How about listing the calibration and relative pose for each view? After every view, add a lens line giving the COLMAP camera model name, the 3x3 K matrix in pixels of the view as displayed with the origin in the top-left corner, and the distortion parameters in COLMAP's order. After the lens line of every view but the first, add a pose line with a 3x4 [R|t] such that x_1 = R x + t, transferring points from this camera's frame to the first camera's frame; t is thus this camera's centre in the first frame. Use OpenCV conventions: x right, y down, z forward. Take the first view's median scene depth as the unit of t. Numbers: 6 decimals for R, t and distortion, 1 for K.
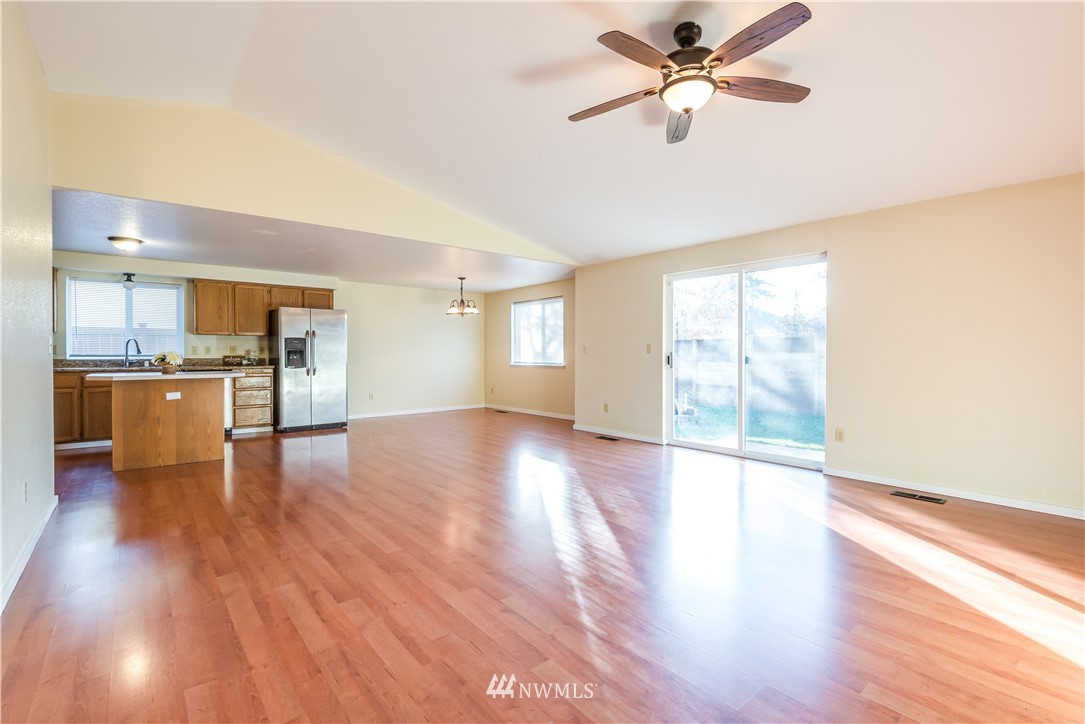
lens RADIAL K [[495.3, 0, 545.2], [0, 495.3, 356.6], [0, 0, 1]] dist [0.009519, -0.009427]
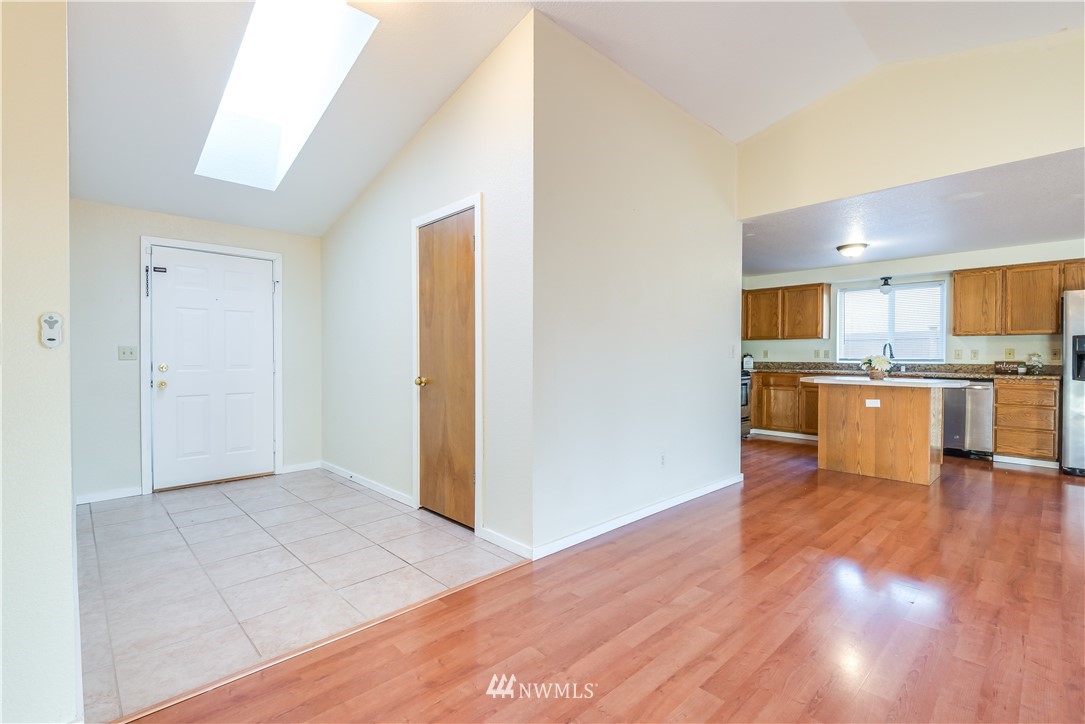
lens RADIAL K [[495.3, 0, 539.7], [0, 495.3, 357.2], [0, 0, 1]] dist [0.009519, -0.009427]
pose [[0.063088, 0.003070, -0.998003, 0.106473], [-0.012298, 0.999922, 0.002298, -0.001164], [0.997932, 0.012128, 0.063121, 0.233510]]
